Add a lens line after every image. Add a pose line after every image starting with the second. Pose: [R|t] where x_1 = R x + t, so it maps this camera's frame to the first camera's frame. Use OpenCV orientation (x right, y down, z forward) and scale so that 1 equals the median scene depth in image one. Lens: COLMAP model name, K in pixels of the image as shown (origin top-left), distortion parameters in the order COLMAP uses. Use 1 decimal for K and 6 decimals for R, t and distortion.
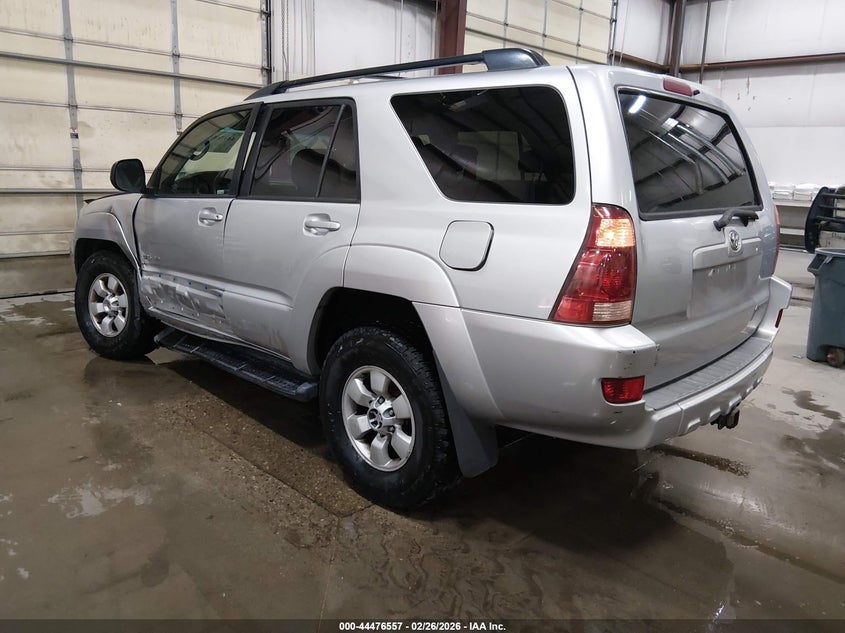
lens RADIAL K [[668.4, 0, 424.4], [0, 668.4, 311.2], [0, 0, 1]] dist [-0.004314, -0.007190]
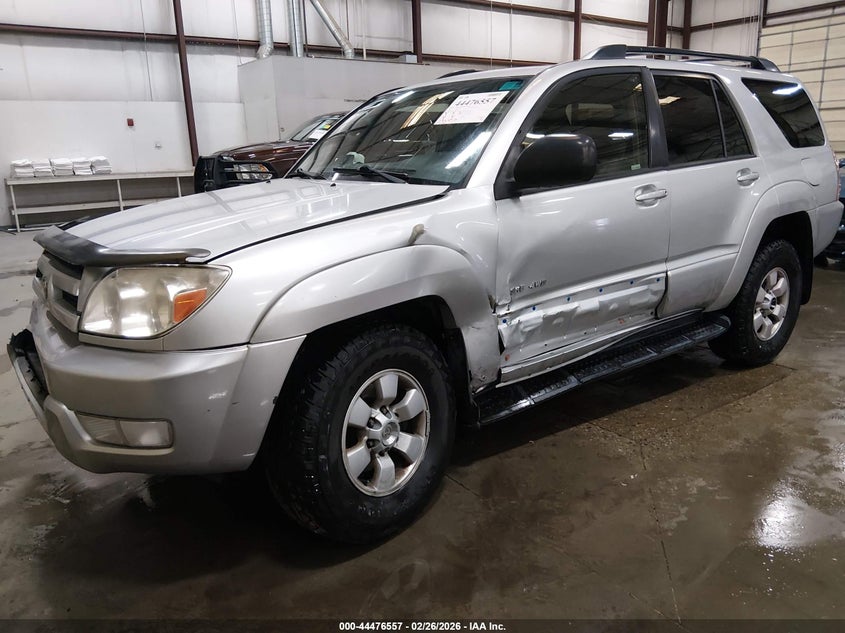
lens RADIAL K [[668.4, 0, 424.4], [0, 668.4, 311.2], [0, 0, 1]] dist [-0.004314, -0.007190]
pose [[0.135091, -0.271032, 0.953044, -1.143134], [0.240028, 0.942163, 0.233914, -0.254071], [-0.961320, 0.197157, 0.192333, 1.061262]]
